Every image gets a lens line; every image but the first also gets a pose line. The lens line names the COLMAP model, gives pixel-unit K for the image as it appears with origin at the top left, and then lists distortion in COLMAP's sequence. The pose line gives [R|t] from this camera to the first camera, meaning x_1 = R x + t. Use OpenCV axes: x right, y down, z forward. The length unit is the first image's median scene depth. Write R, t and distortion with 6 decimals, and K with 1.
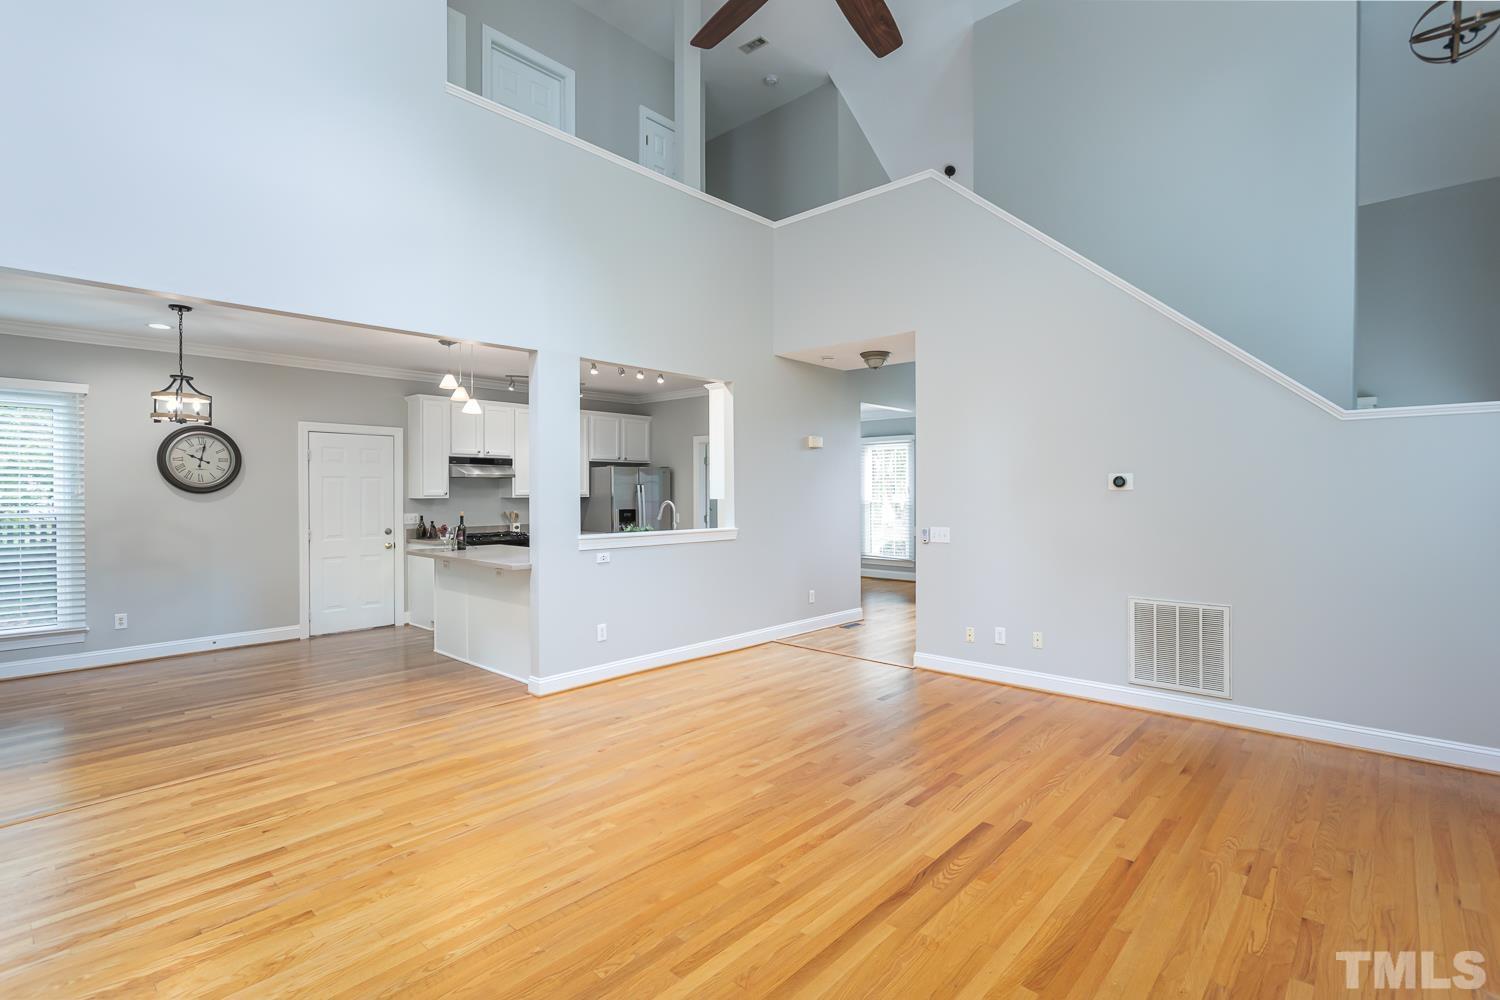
lens RADIAL K [[703.6, 0, 724.1], [0, 703.6, 499.2], [0, 0, 1]] dist [-0.017543, 0.000583]
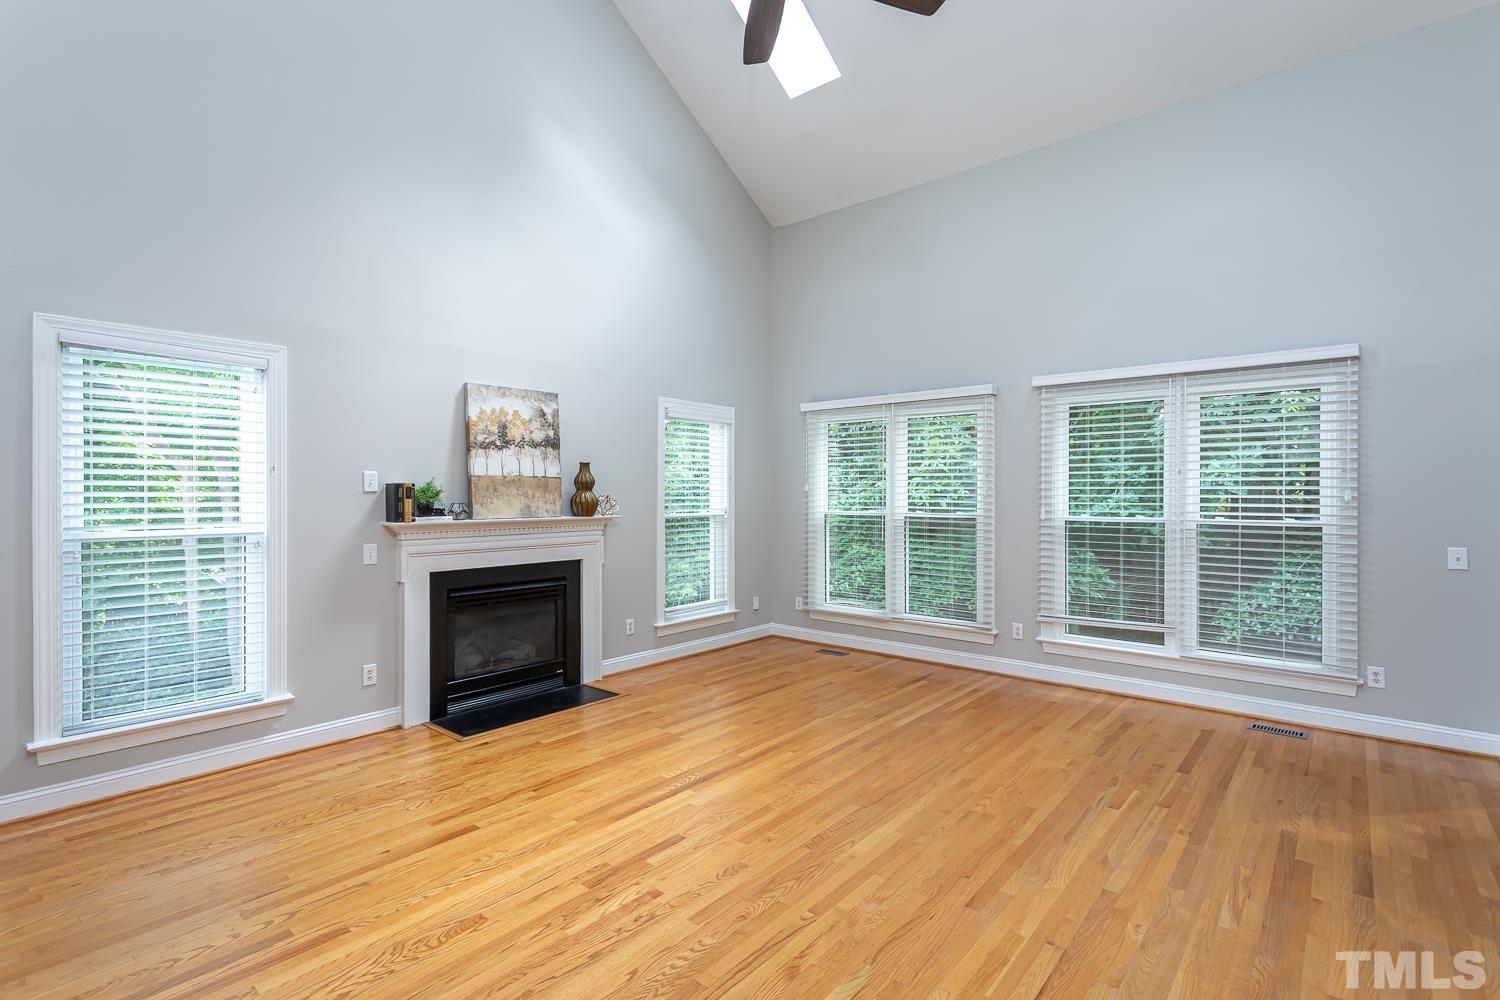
lens RADIAL K [[703.6, 0, 724.1], [0, 703.6, 499.2], [0, 0, 1]] dist [-0.017543, 0.000583]
pose [[-0.999226, 0.006485, -0.038798, 0.181147], [0.006025, 0.999910, 0.011964, -0.008998], [0.038872, 0.011721, -0.999175, 1.422080]]
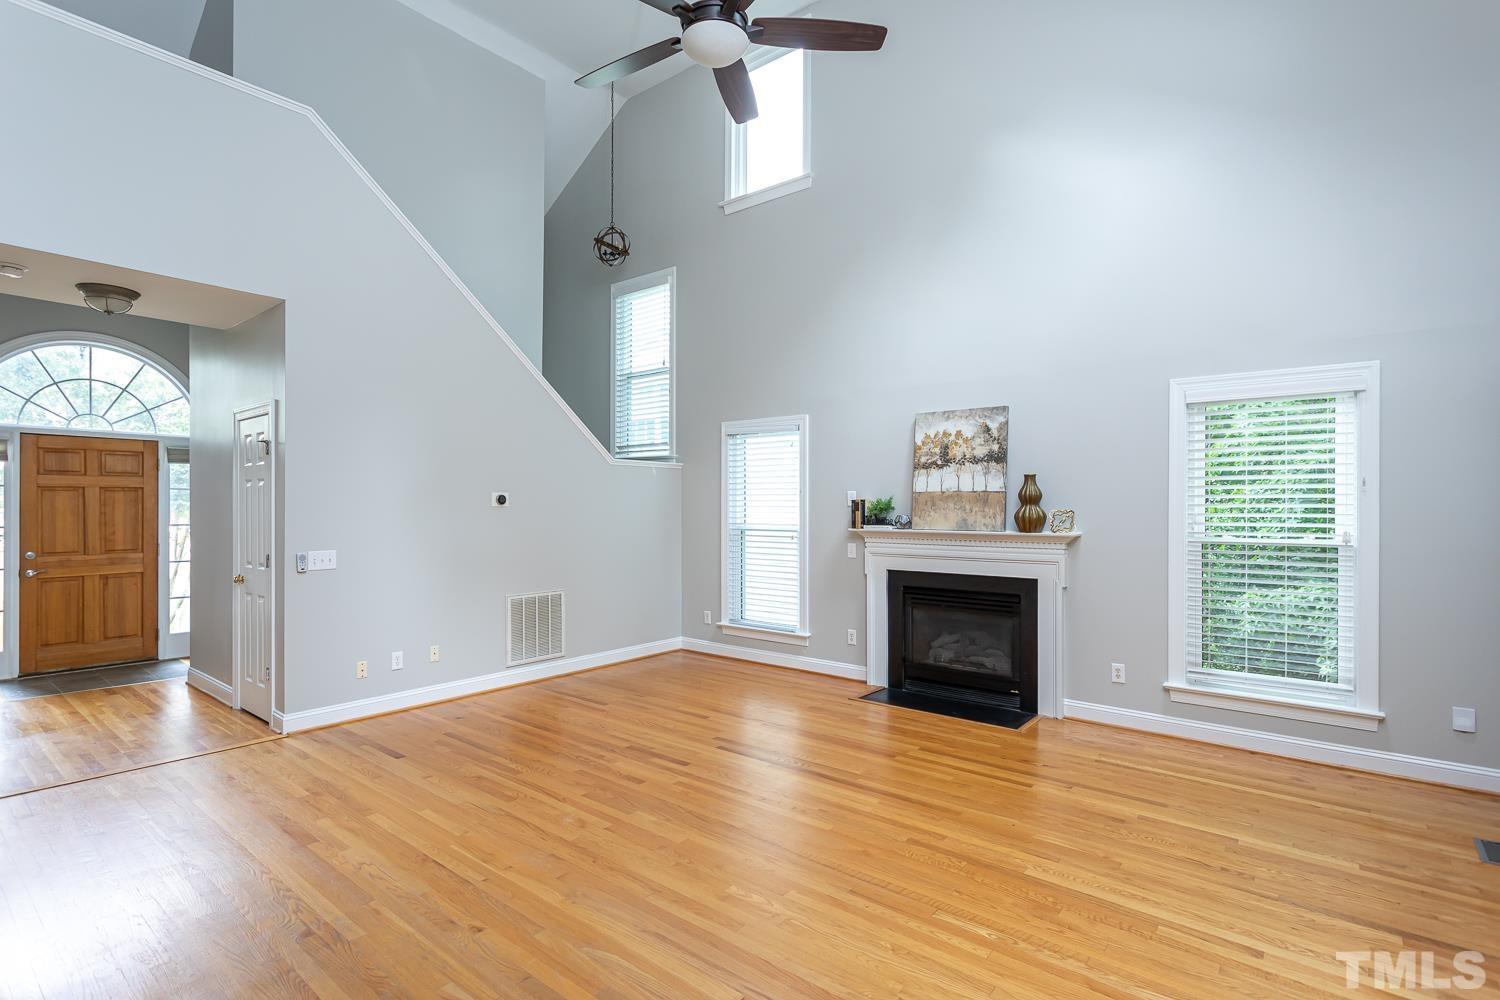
lens RADIAL K [[726.1, 0, 750.0], [0, 726.1, 500.0], [0, 0, 1]] dist [0.003915, 0.000631]
pose [[-0.072023, 0.007568, 0.997374, -0.759845], [0.007564, 0.999947, -0.007042, -0.013675], [-0.997374, 0.007037, -0.072076, 0.729412]]
